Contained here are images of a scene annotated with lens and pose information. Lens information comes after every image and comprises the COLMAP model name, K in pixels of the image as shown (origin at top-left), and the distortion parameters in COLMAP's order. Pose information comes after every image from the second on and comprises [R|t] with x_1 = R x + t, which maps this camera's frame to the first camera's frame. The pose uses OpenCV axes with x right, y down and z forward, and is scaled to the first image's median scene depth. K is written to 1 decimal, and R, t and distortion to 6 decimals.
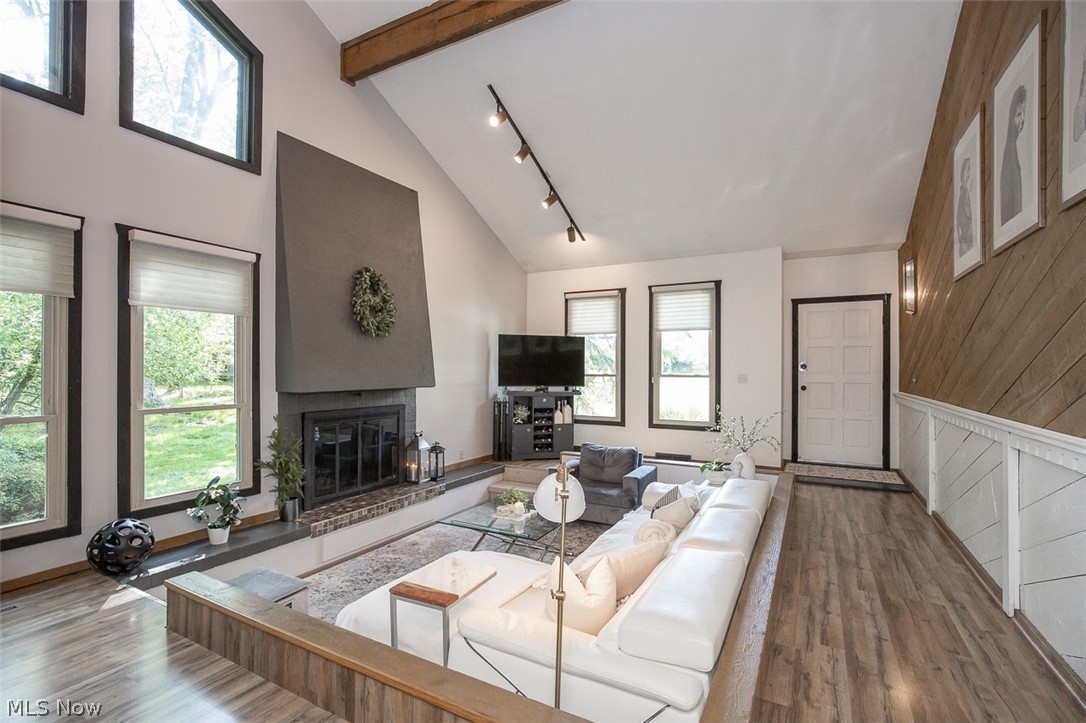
lens RADIAL K [[488.3, 0, 556.4], [0, 488.3, 372.9], [0, 0, 1]] dist [-0.001652, 0.000163]
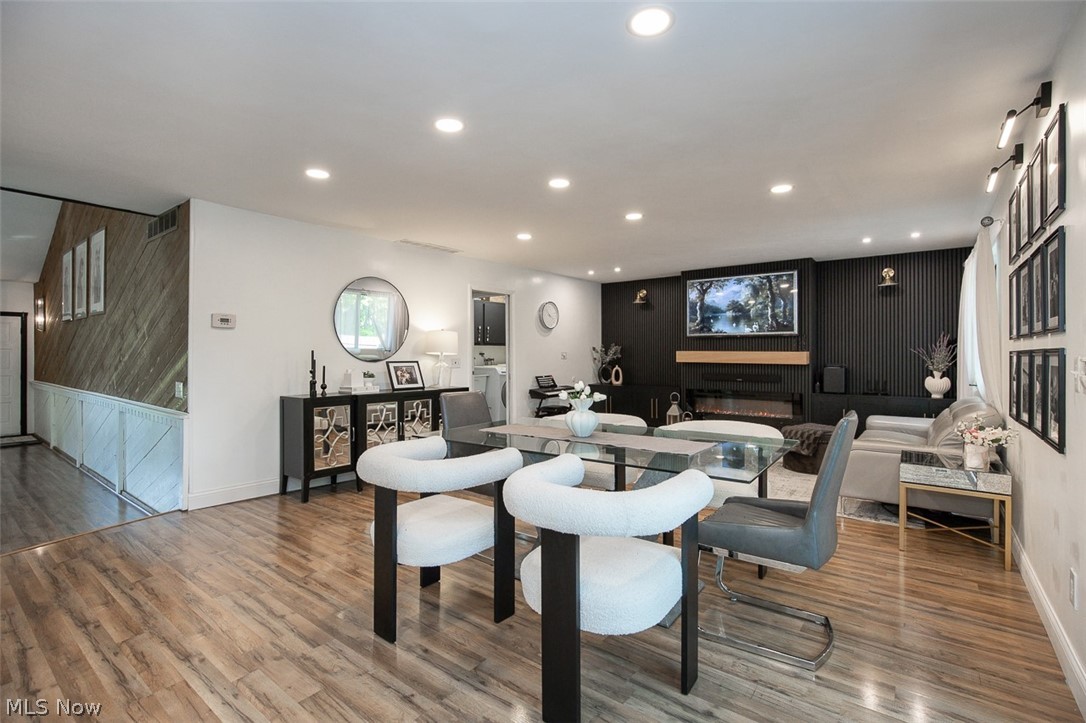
lens RADIAL K [[502.3, 0, 541.8], [0, 502.3, 351.0], [0, 0, 1]] dist [-0.010719, 0.000787]
pose [[0.176114, 0.004501, 0.984360, -0.557767], [0.008077, 0.999949, -0.006017, -0.031066], [-0.984337, 0.009010, 0.176068, -0.854301]]
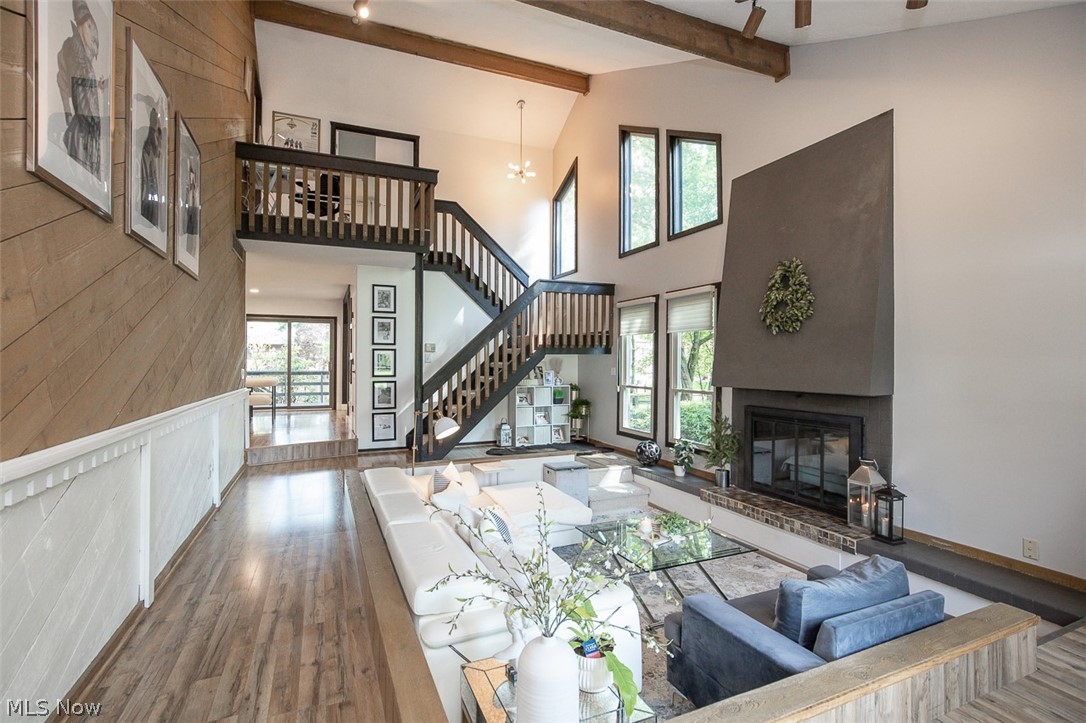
lens RADIAL K [[483.5, 0, 525.6], [0, 483.5, 364.7], [0, 0, 1]] dist [-0.001901, -0.000100]
pose [[-0.633199, -0.002308, -0.773986, 0.588814], [-0.012404, 0.999897, 0.007165, -0.014842], [0.773890, 0.014138, -0.633162, 1.094320]]
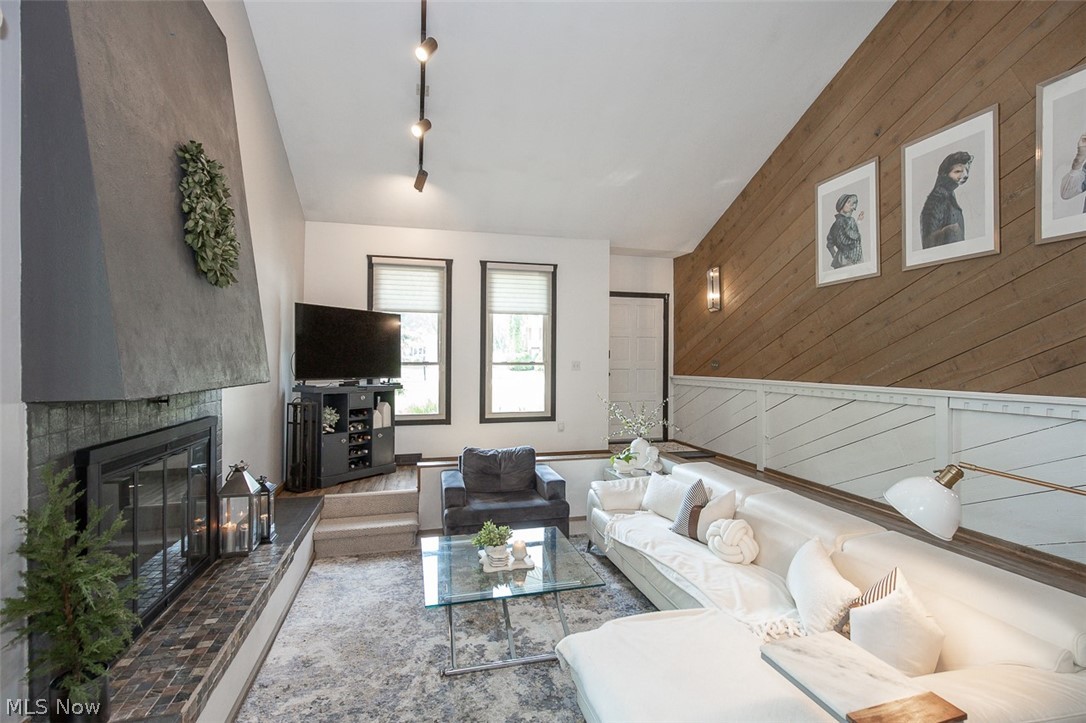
lens RADIAL K [[490.3, 0, 527.0], [0, 490.3, 365.3], [0, 0, 1]] dist [-0.004419, -0.000171]
pose [[0.747253, -0.006460, 0.664508, -0.422253], [0.005832, 0.999978, 0.003163, 0.008368], [-0.664514, 0.001512, 0.747274, 0.367207]]
